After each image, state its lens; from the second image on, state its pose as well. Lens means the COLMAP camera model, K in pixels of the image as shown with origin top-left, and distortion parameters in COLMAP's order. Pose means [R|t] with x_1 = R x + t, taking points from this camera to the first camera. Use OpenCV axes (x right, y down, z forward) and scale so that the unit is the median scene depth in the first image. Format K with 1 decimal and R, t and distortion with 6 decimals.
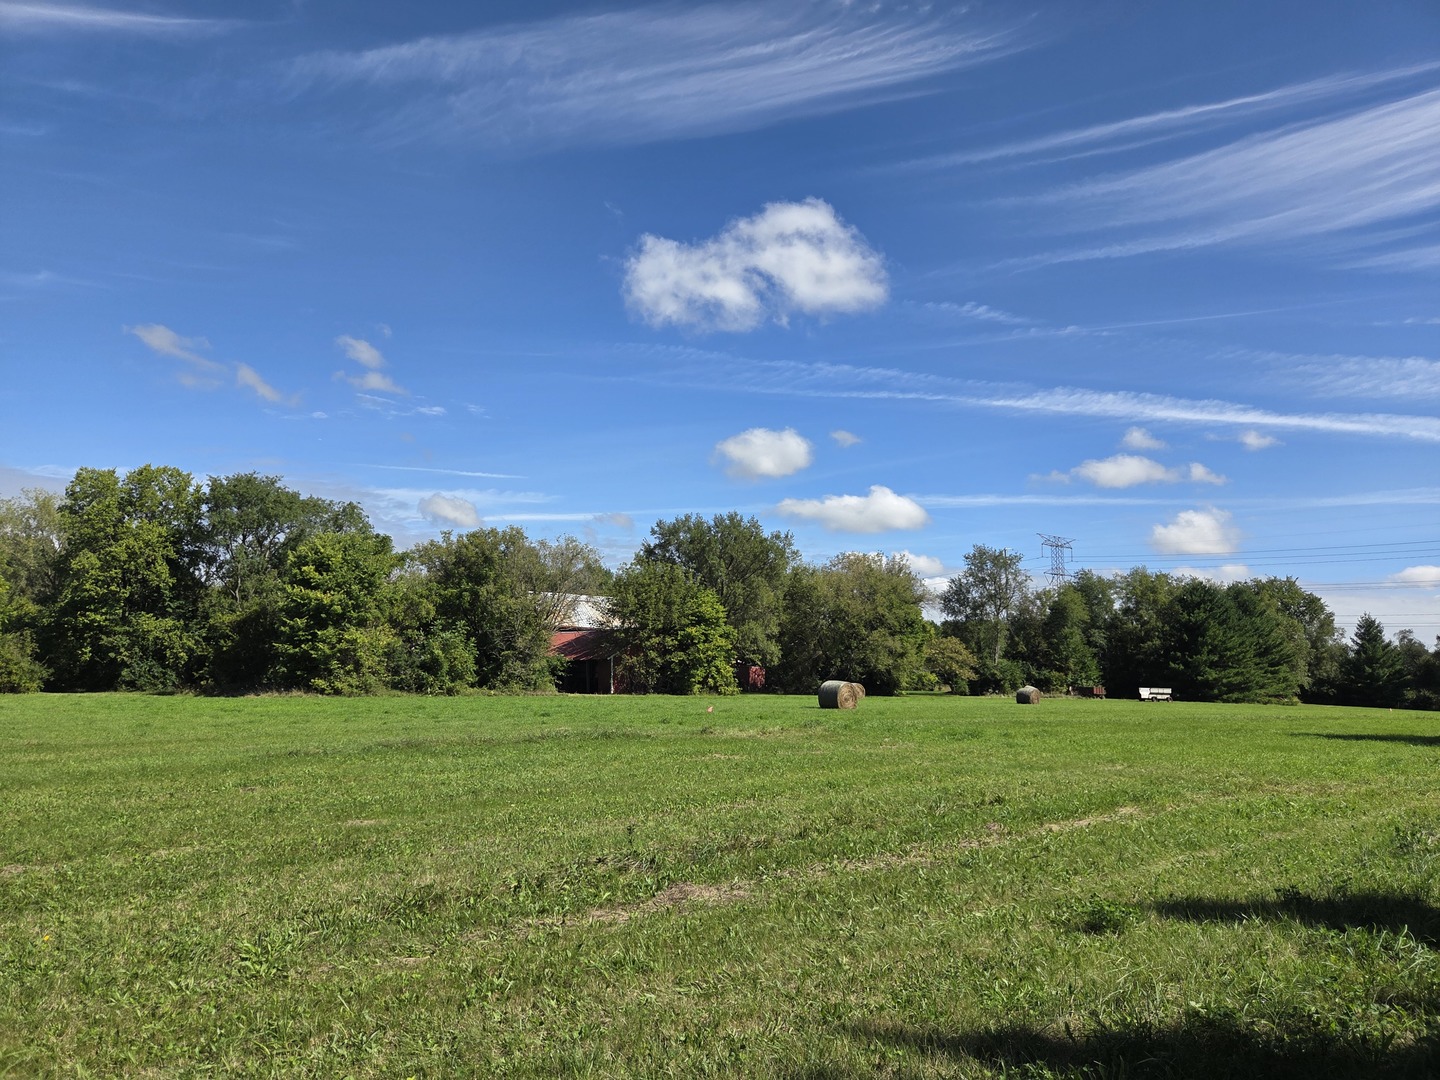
lens RADIAL K [[974.3, 0, 712.8], [0, 974.3, 510.2], [0, 0, 1]] dist [0.051116, -0.038103]
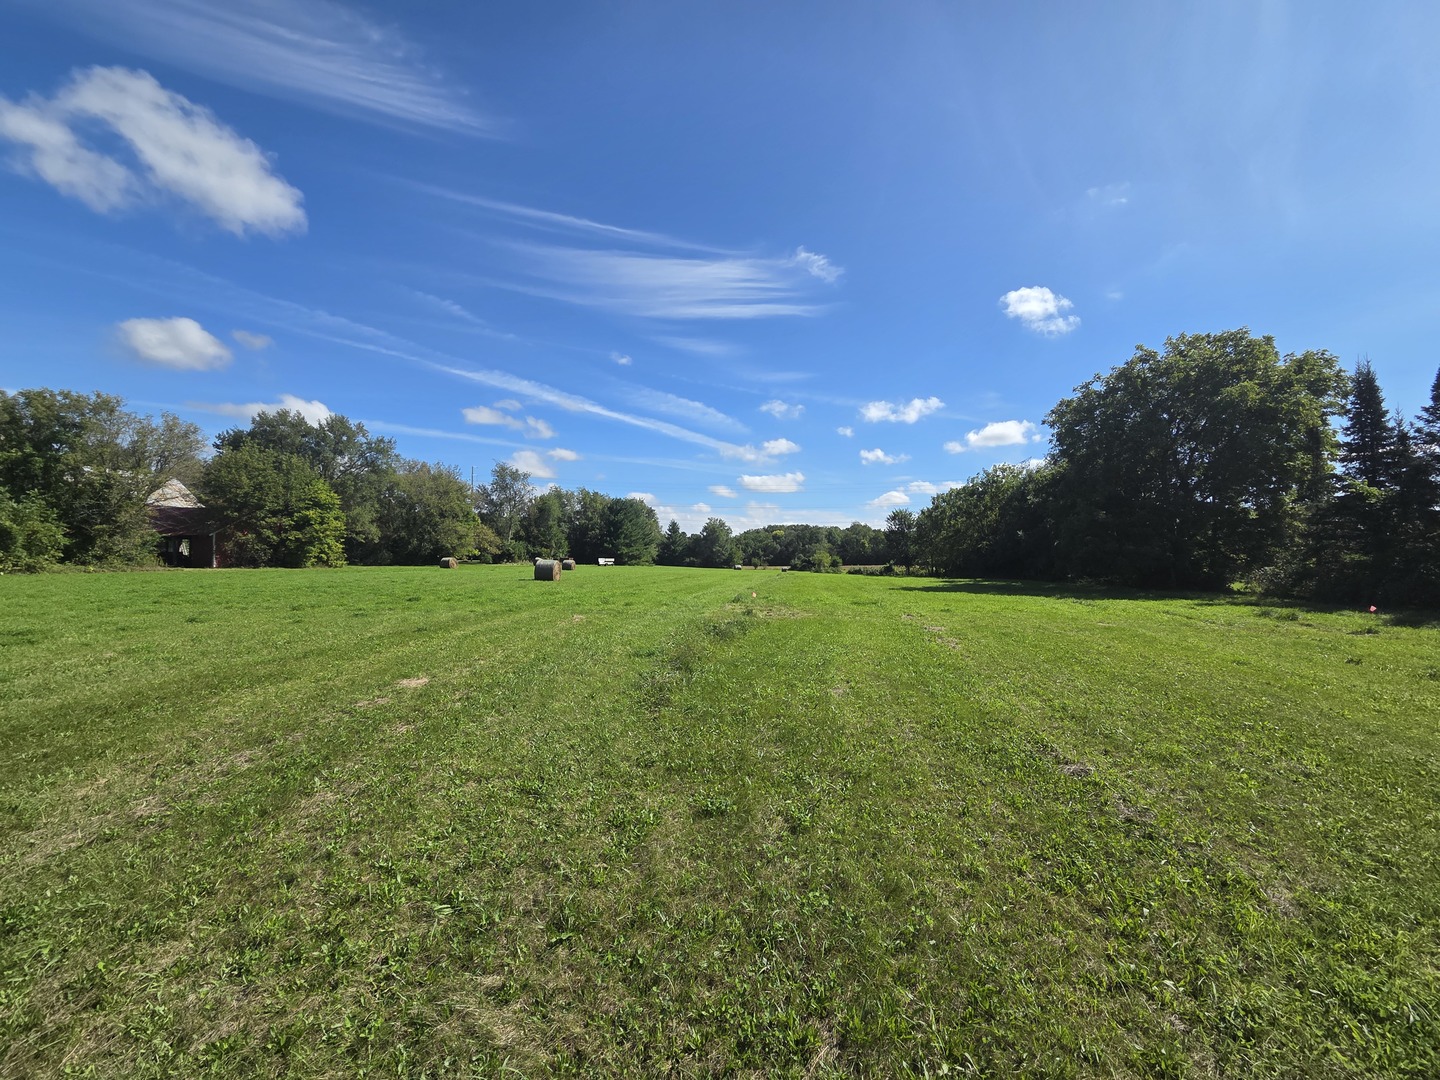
lens RADIAL K [[593.6, 0, 686.2], [0, 593.6, 519.9], [0, 0, 1]] dist [-0.007348, 0.001450]
pose [[0.720648, 0.037817, 0.692269, -0.180984], [-0.117876, 0.990657, 0.068591, 0.030092], [-0.683207, -0.131031, 0.718373, 0.185127]]
